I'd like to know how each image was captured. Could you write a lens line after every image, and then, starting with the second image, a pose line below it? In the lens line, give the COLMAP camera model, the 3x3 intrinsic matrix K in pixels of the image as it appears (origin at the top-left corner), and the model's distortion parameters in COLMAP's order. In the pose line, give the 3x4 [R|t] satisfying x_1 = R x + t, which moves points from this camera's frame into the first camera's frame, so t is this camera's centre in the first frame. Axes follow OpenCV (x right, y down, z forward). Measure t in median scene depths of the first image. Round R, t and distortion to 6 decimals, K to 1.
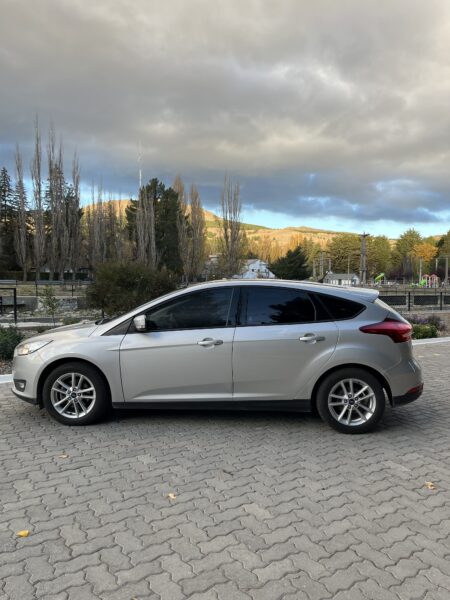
lens RADIAL K [[445.8, 0, 226.4], [0, 445.8, 299.3], [0, 0, 1]] dist [0.069760, -0.090887]
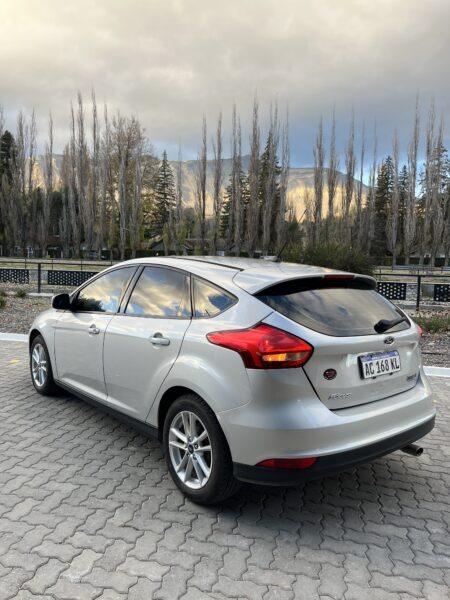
lens RADIAL K [[445.8, 0, 226.4], [0, 445.8, 299.3], [0, 0, 1]] dist [0.069760, -0.090887]
pose [[0.688656, 0.070326, -0.721669, 0.667862], [-0.046498, 0.997520, 0.052836, -0.012700], [0.723595, -0.002830, 0.690219, 0.540236]]
